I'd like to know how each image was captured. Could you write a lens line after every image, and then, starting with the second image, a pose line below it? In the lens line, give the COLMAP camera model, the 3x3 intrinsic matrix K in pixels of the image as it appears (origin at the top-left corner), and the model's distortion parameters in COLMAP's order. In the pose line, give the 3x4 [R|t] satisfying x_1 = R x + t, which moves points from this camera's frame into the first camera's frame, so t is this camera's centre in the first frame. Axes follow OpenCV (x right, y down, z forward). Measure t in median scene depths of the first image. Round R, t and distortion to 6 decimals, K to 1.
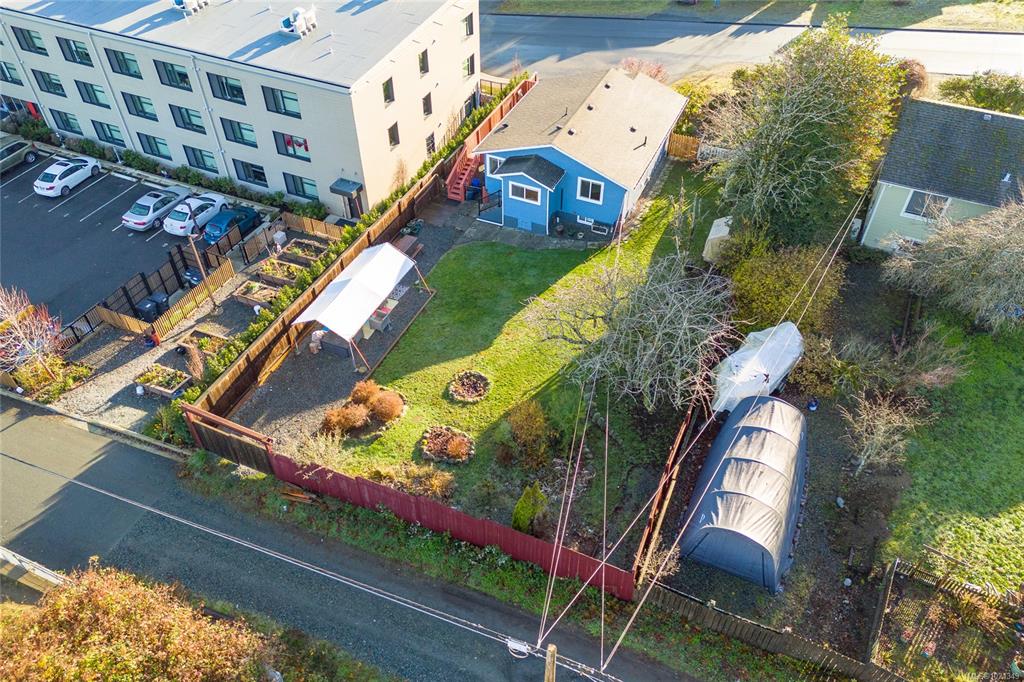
lens RADIAL K [[747.2, 0, 512.0], [0, 747.2, 341.0], [0, 0, 1]] dist [0.050450, 0.000552]
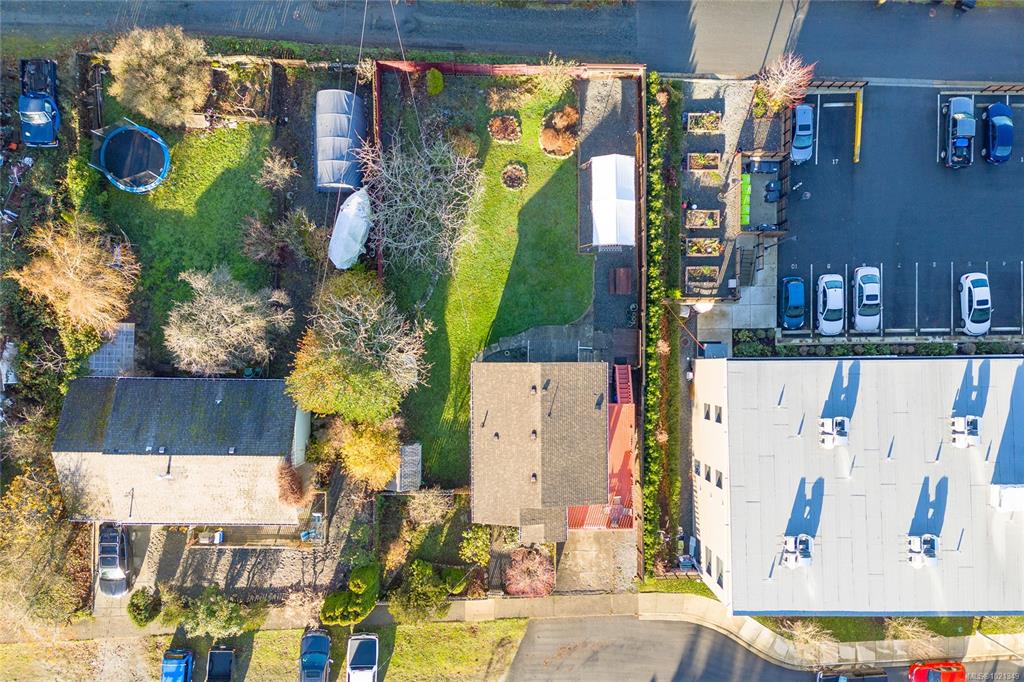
lens RADIAL K [[747.2, 0, 512.0], [0, 747.2, 341.0], [0, 0, 1]] dist [0.050450, 0.000552]
pose [[-0.912141, 0.409673, -0.012909, 0.108219], [-0.293719, -0.631353, 0.717721, -1.248886], [0.285881, 0.658454, 0.696211, 0.095110]]
